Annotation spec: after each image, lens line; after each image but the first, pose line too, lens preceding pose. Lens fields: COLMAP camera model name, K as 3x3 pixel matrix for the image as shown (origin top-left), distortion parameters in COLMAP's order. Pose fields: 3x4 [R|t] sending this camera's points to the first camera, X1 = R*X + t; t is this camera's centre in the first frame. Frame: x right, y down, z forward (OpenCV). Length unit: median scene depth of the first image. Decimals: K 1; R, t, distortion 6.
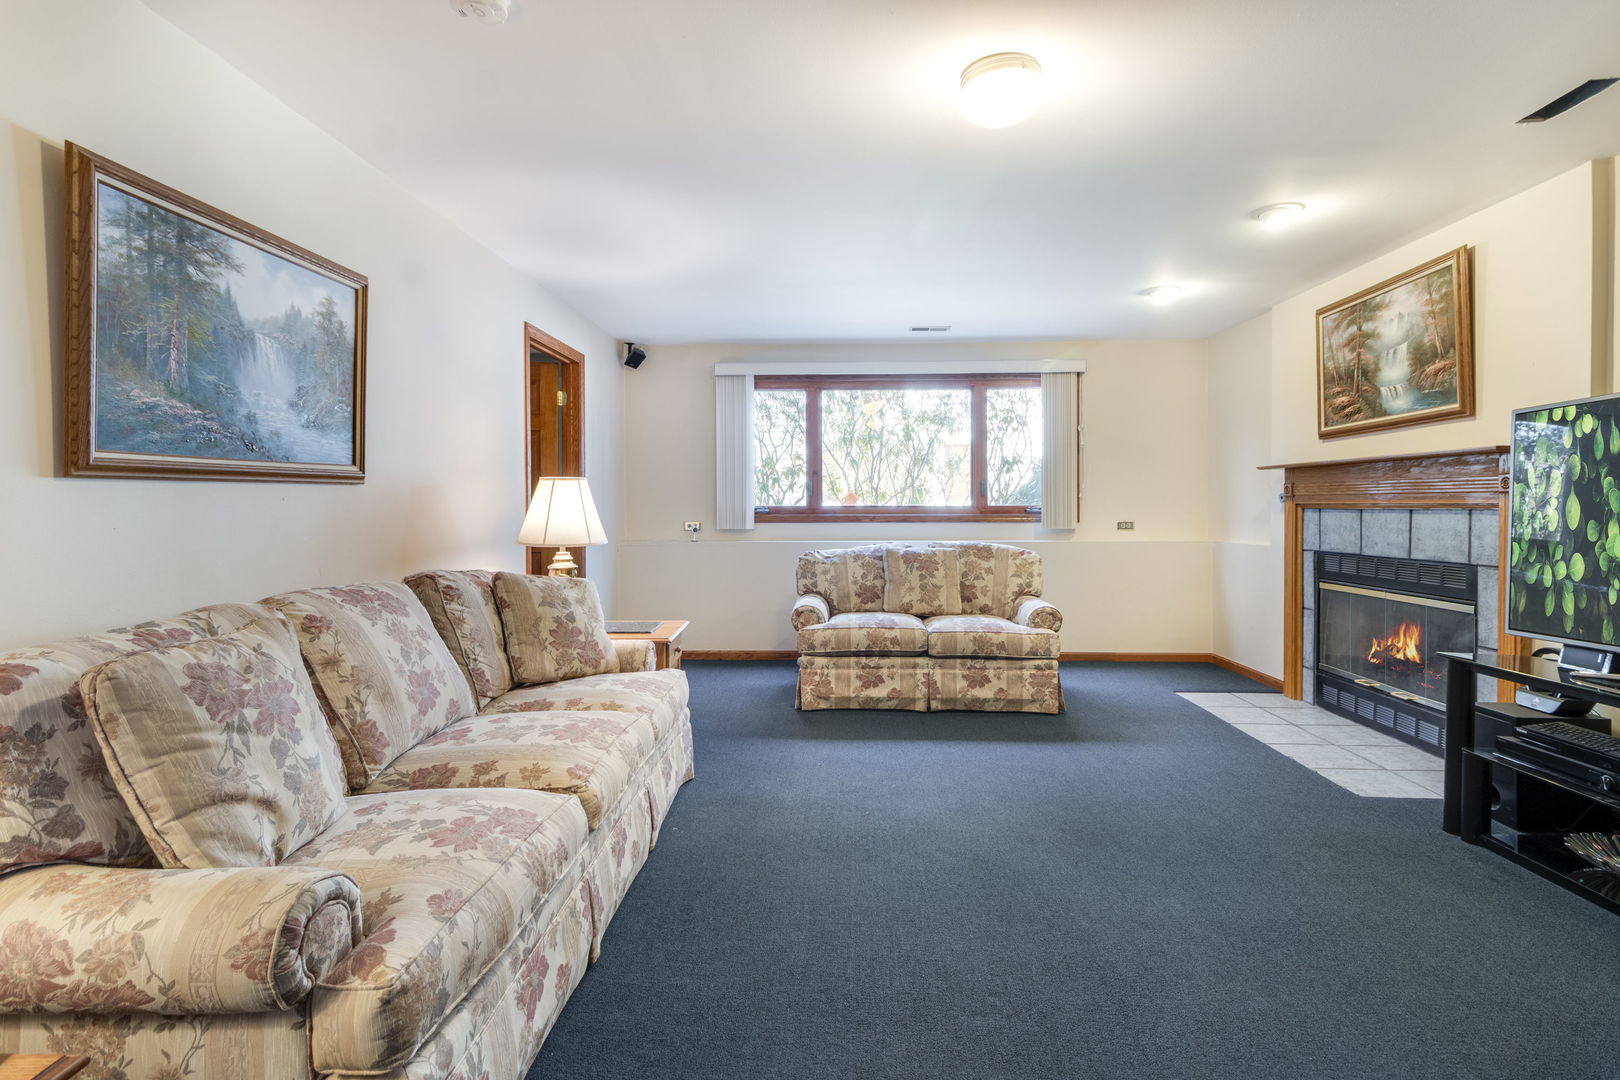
lens RADIAL K [[768.2, 0, 802.4], [0, 768.2, 510.3], [0, 0, 1]] dist [0.002217, 0.001103]
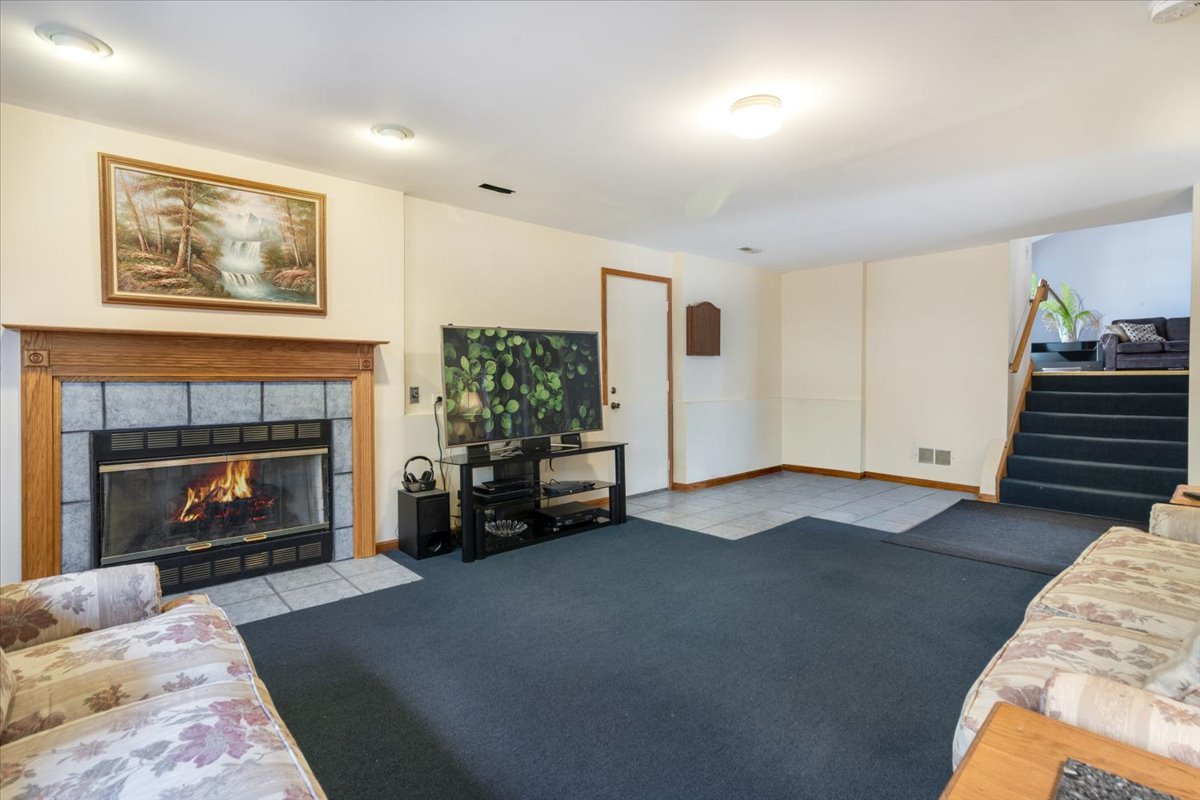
lens RADIAL K [[569.0, 0, 594.4], [0, 569.0, 378.0], [0, 0, 1]] dist [0.002217, 0.001103]
pose [[-0.695134, 0.000318, 0.718881, -0.223819], [0.005928, 0.999968, 0.005290, -0.008196], [-0.718856, 0.007939, -0.695114, 1.287348]]
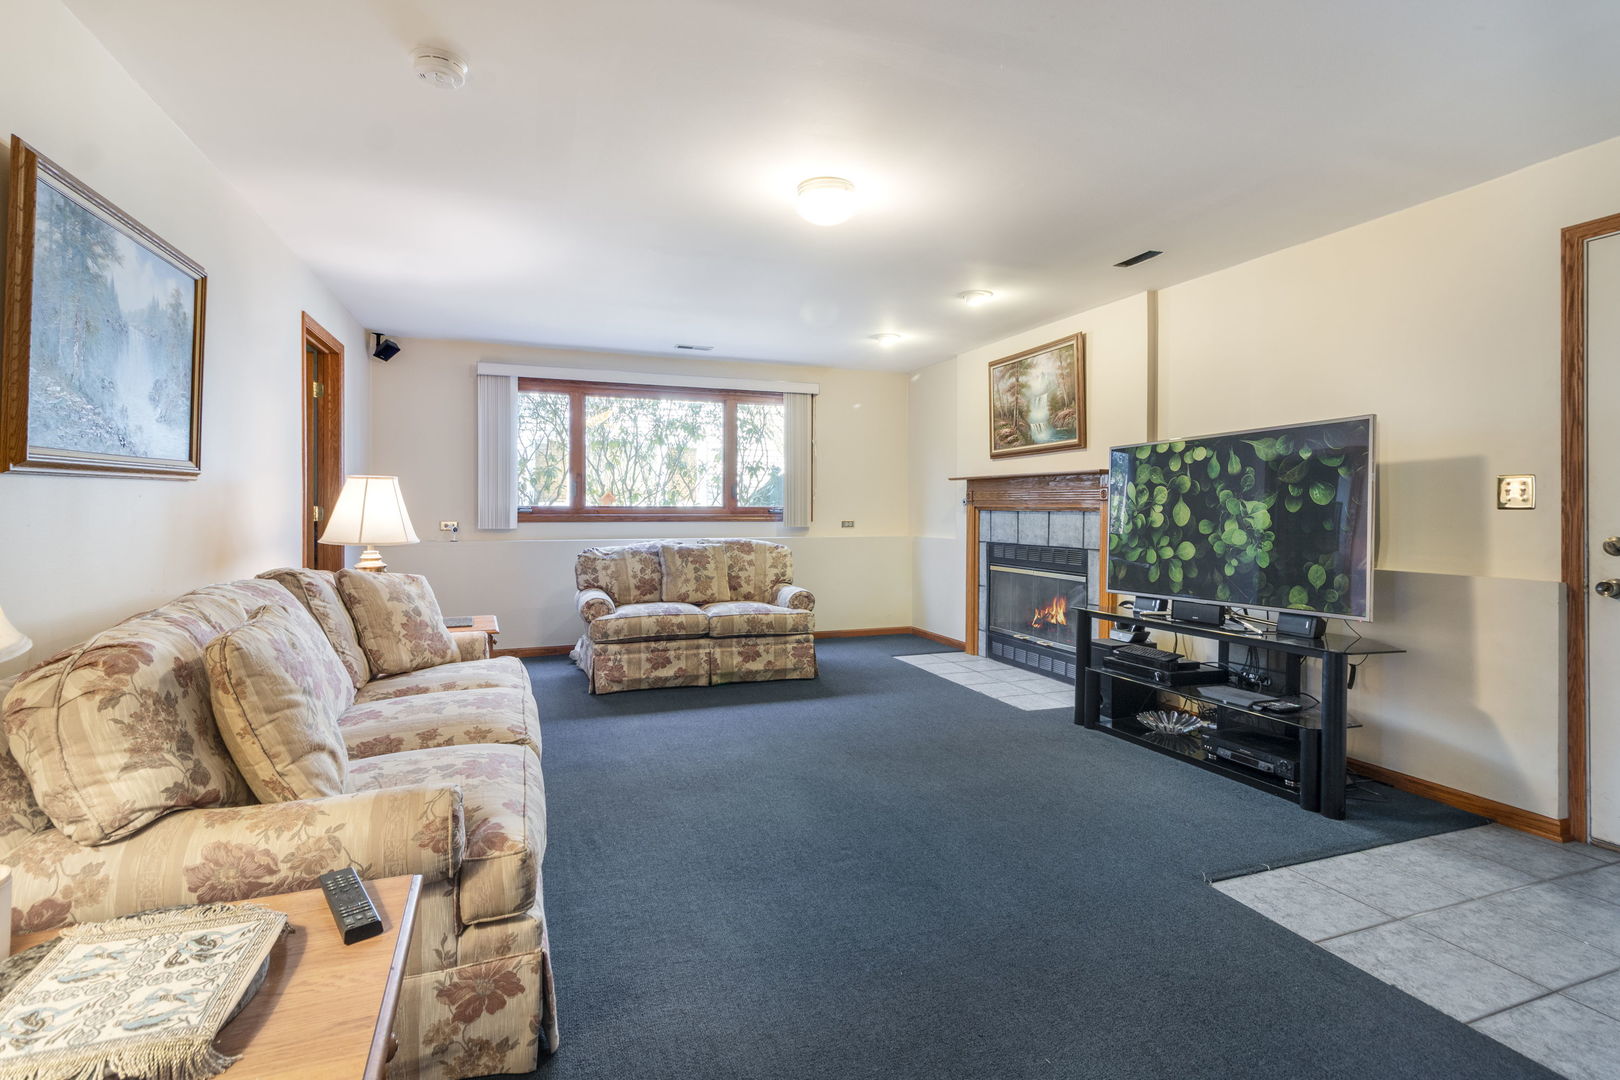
lens RADIAL K [[782.5, 0, 800.6], [0, 782.5, 504.6], [0, 0, 1]] dist [0.001139, 0.001205]
pose [[0.921526, 0.007162, 0.388252, -0.199368], [-0.004059, 0.999953, -0.008810, 0.001171], [-0.388296, 0.006542, 0.921511, -0.158162]]
